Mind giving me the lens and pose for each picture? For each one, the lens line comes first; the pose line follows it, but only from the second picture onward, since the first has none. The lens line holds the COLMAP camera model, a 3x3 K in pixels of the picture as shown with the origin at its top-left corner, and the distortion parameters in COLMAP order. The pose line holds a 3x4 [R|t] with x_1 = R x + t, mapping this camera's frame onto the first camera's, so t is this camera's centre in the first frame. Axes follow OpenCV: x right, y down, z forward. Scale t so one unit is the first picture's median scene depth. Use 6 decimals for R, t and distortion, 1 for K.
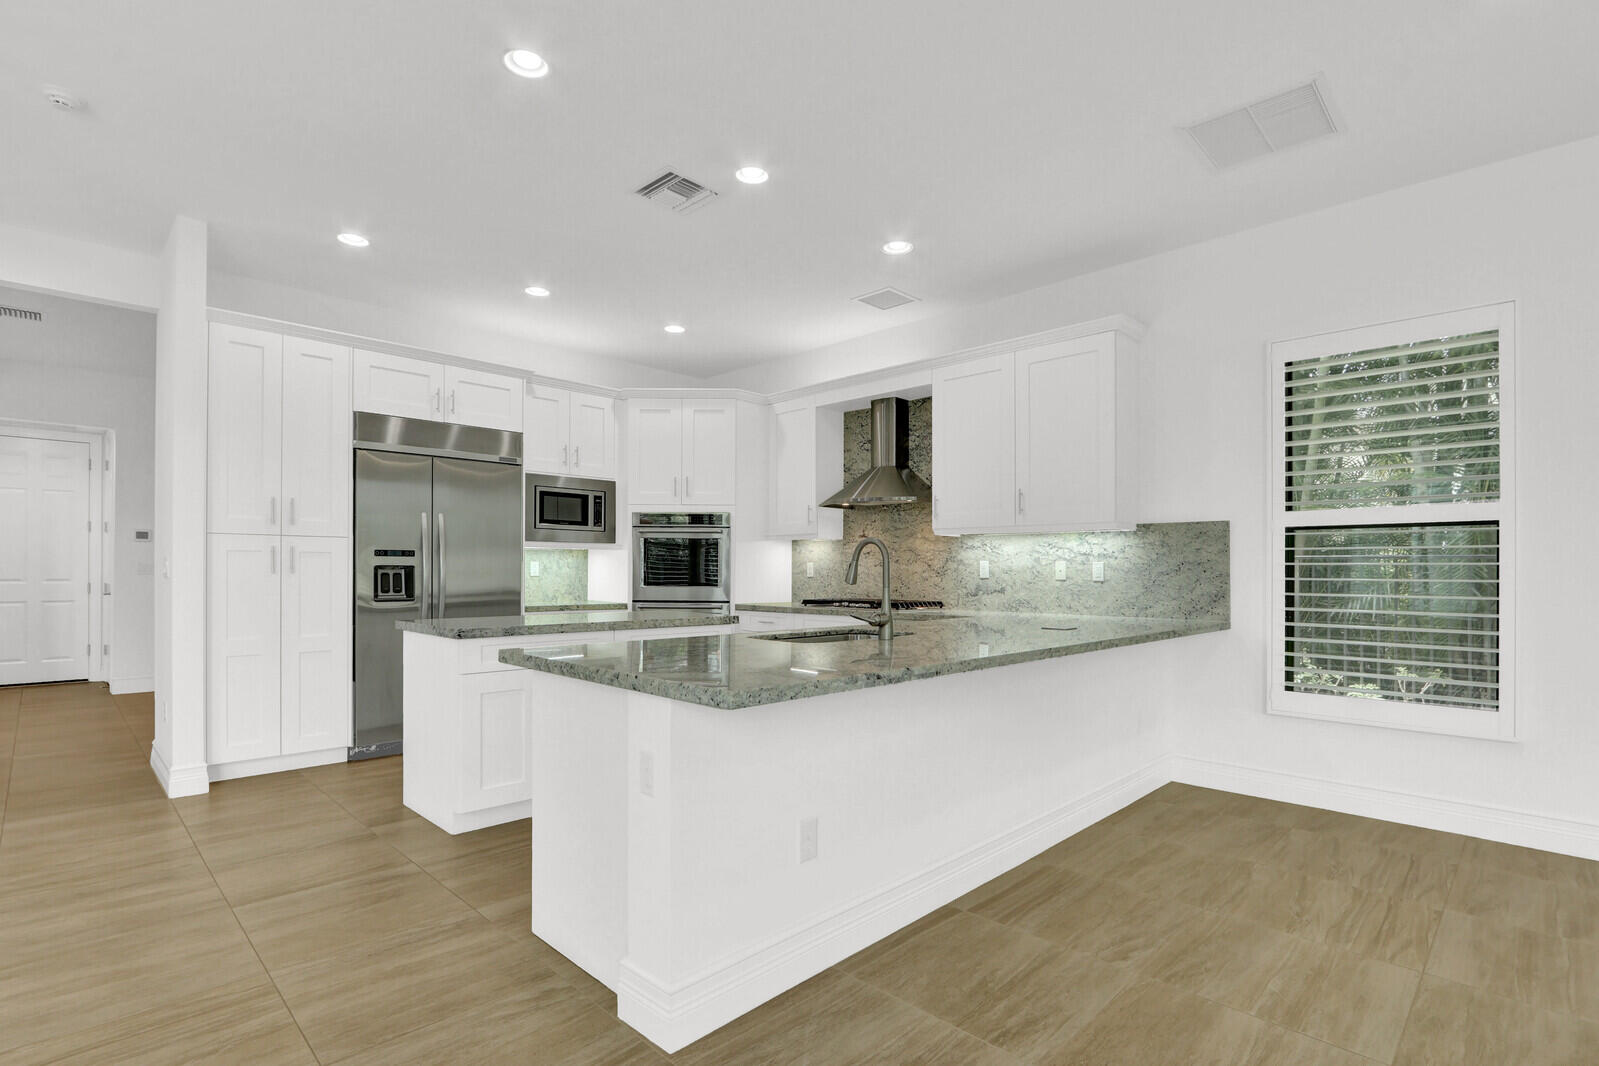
lens RADIAL K [[760.5, 0, 801.6], [0, 760.5, 576.0], [0, 0, 1]] dist [-0.016397, 0.000084]
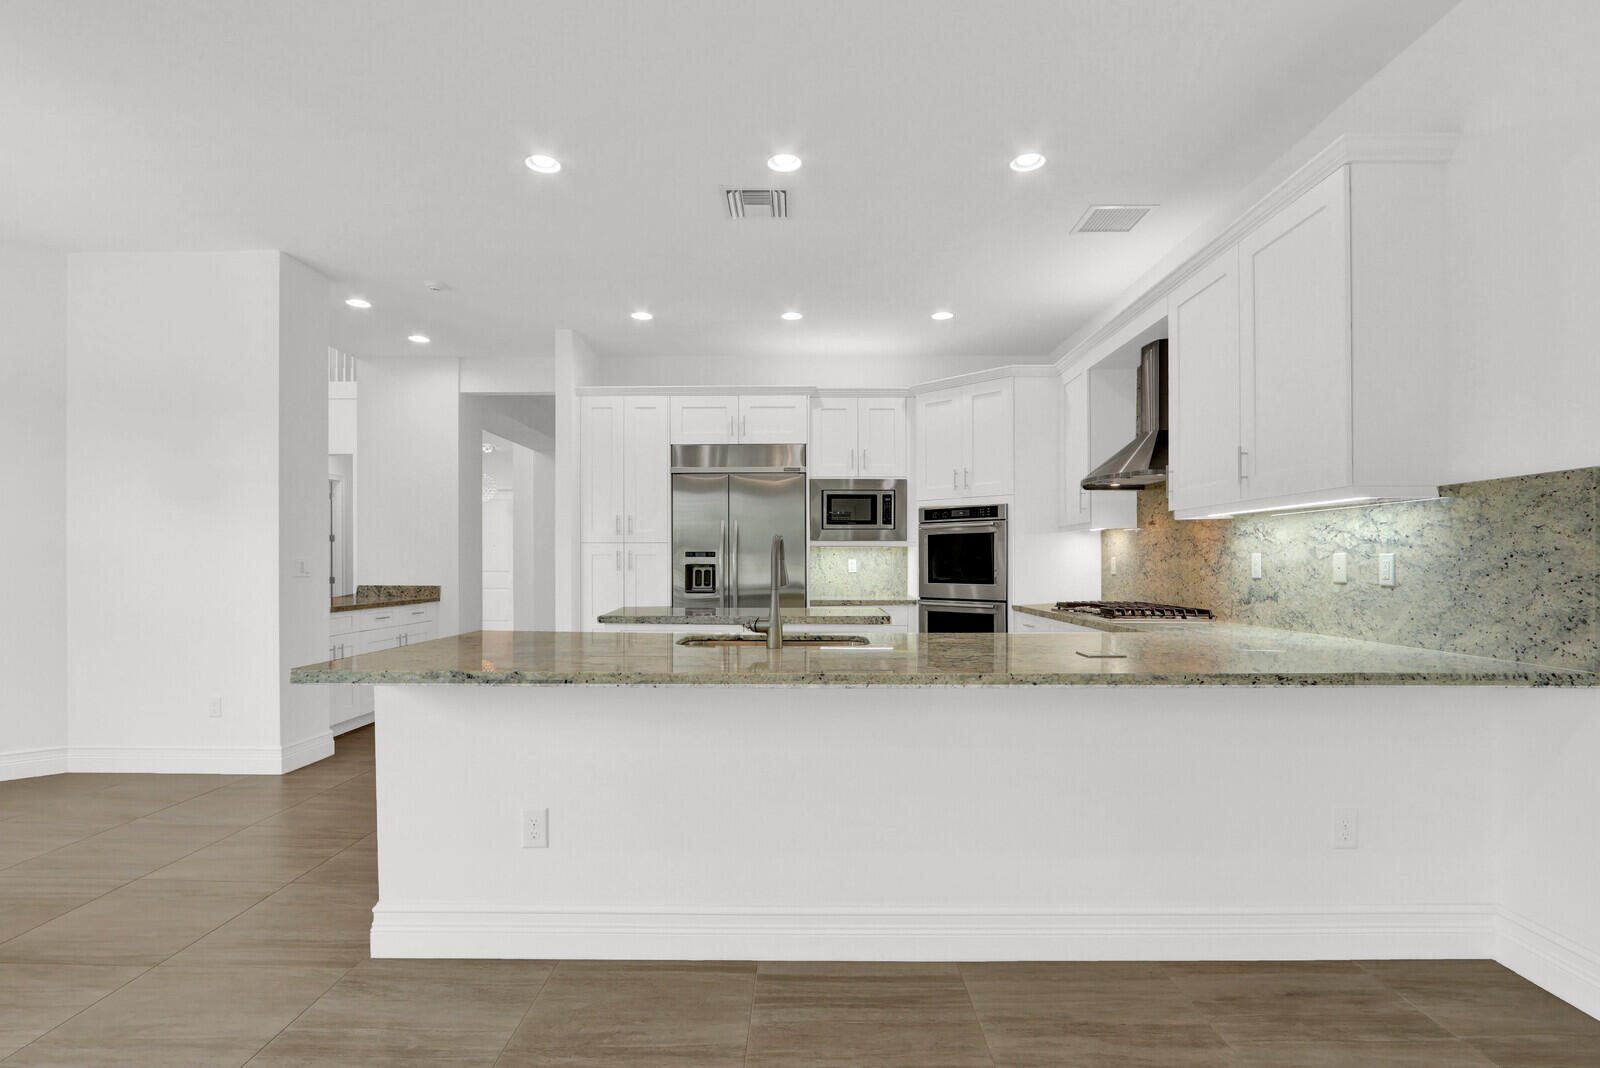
lens RADIAL K [[757.4, 0, 802.5], [0, 757.4, 565.0], [0, 0, 1]] dist [-0.014560, 0.000868]
pose [[0.698186, -0.003565, -0.715908, 0.453831], [-0.000885, 0.999983, -0.005843, -0.004945], [0.715916, 0.004713, 0.698170, 0.237639]]
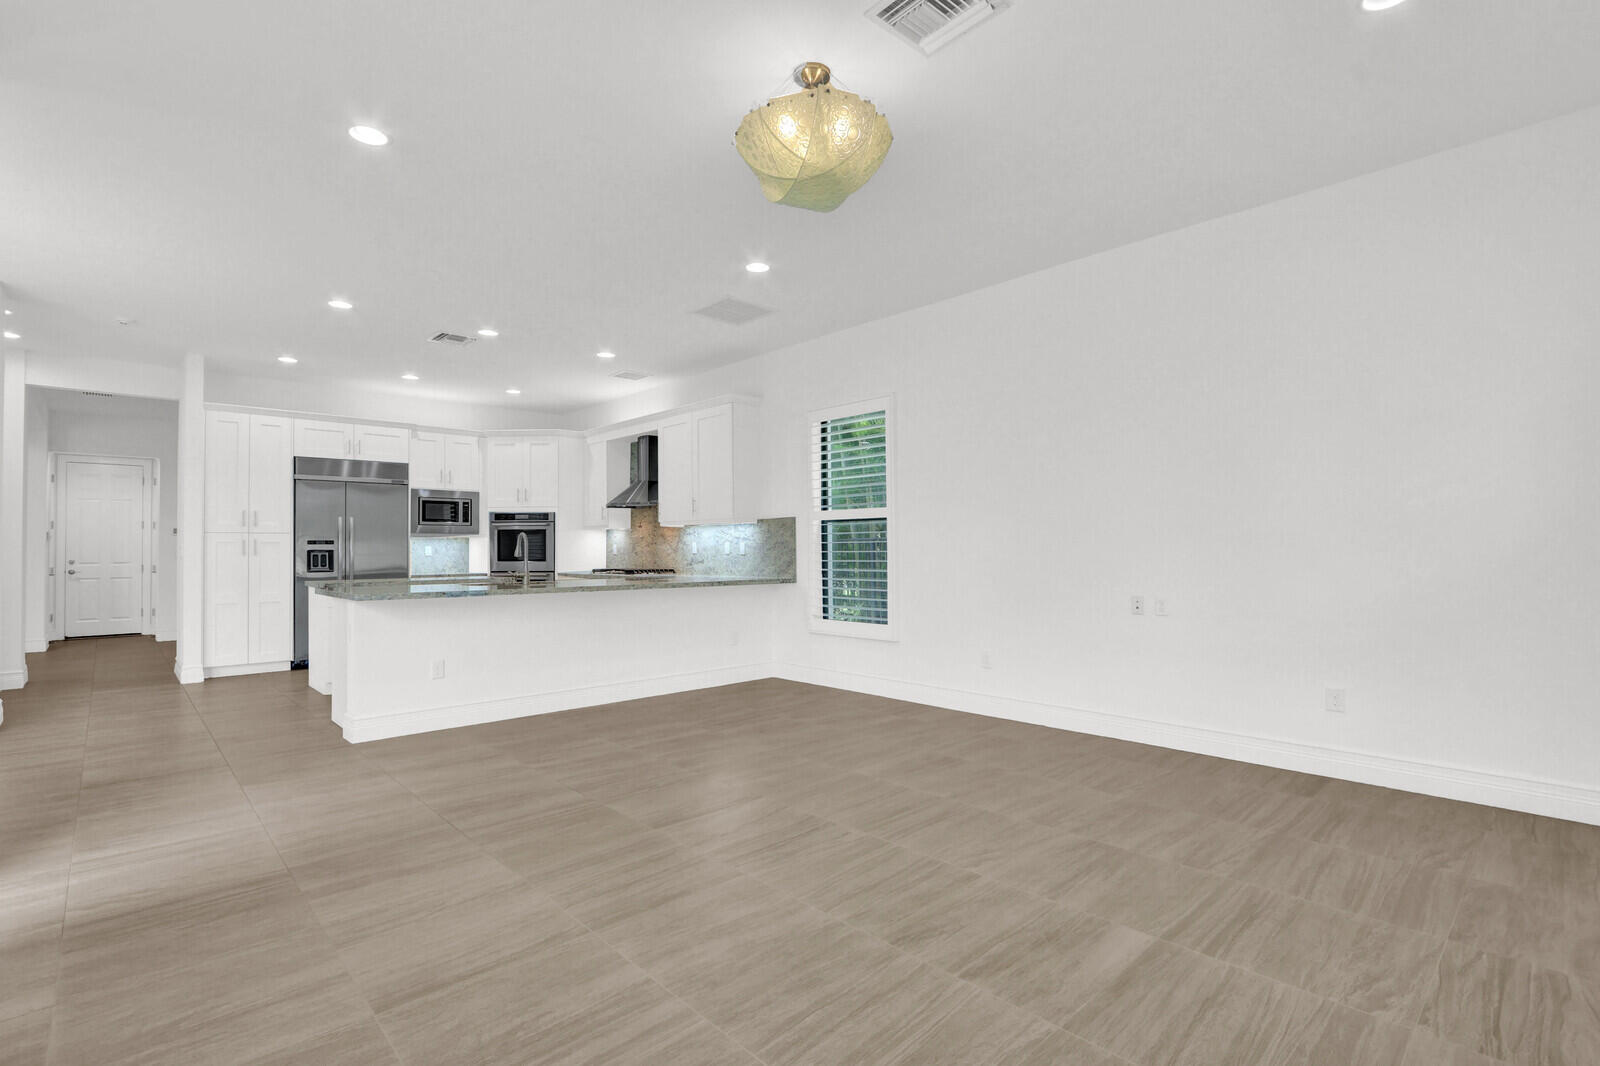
lens RADIAL K [[739.4, 0, 791.1], [0, 739.4, 540.4], [0, 0, 1]] dist [-0.016820, 0.000275]
pose [[0.999027, -0.012427, -0.042315, 0.514795], [0.011563, 0.999721, -0.020609, 0.009560], [0.042559, 0.020099, 0.998892, -0.508448]]
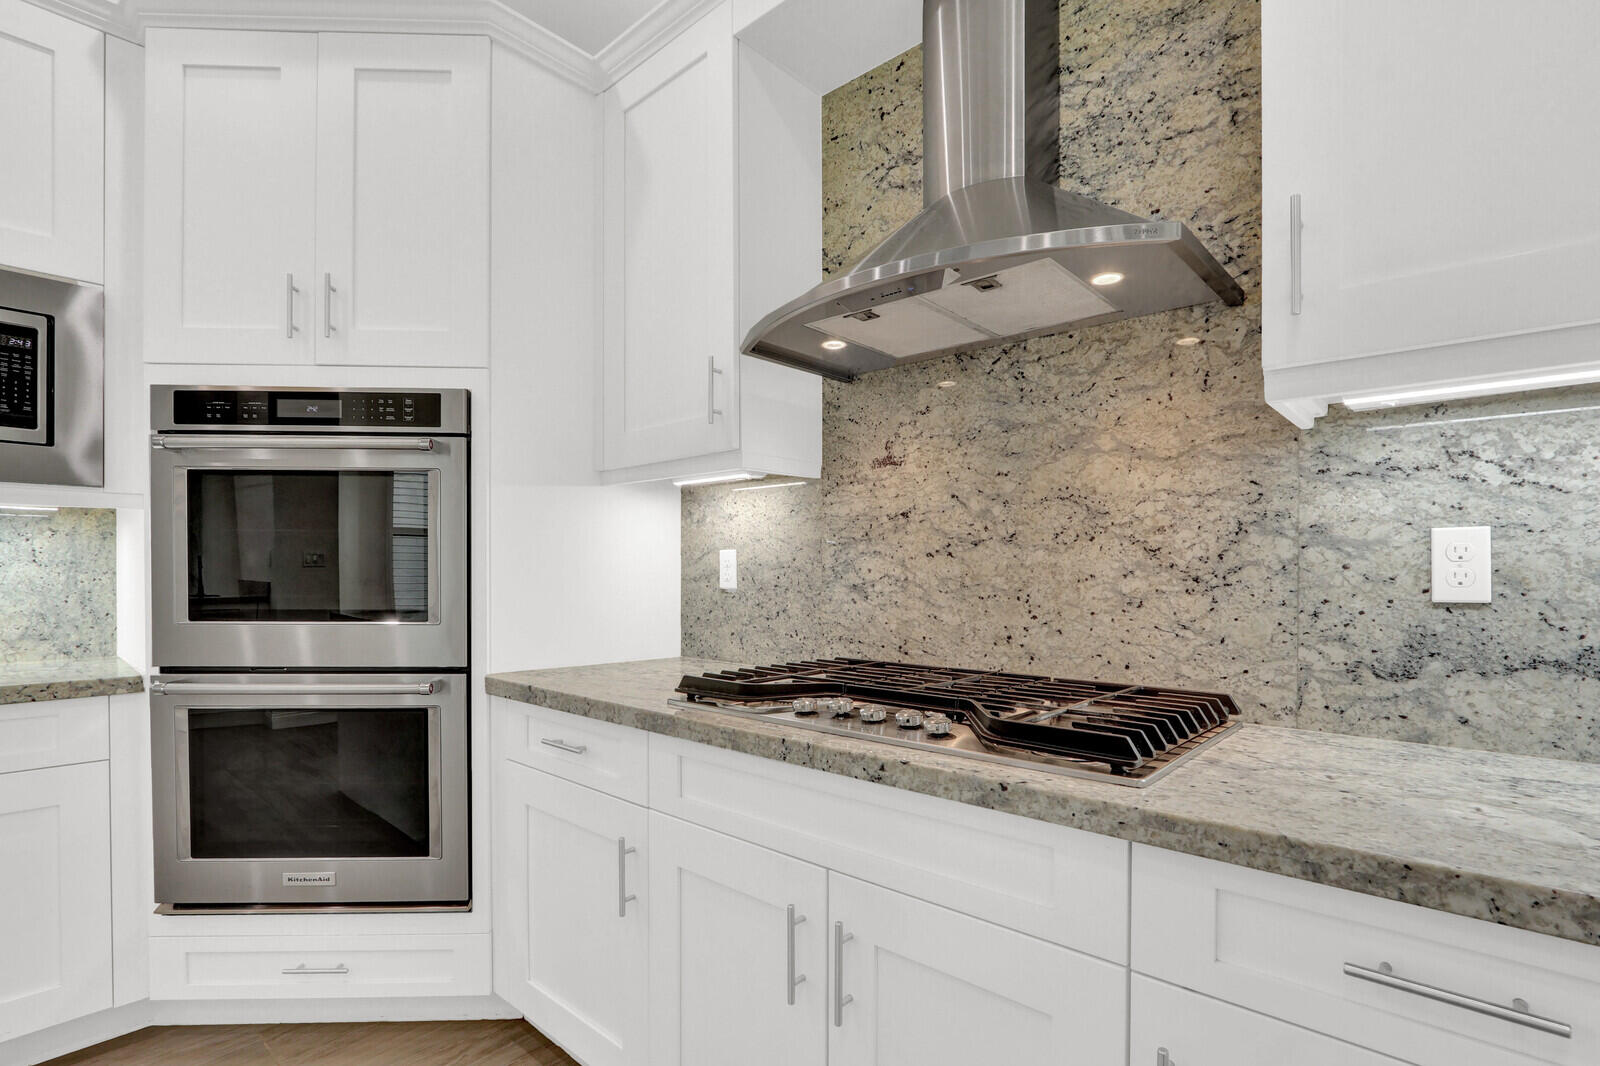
lens RADIAL K [[761.0, 0, 802.1], [0, 761.0, 576.0], [0, 0, 1]] dist [-0.016397, 0.000084]
pose [[0.998862, -0.002763, 0.047610, 0.035947], [0.002775, 0.999996, -0.000184, -0.005727], [-0.047610, 0.000315, 0.998866, 0.809201]]
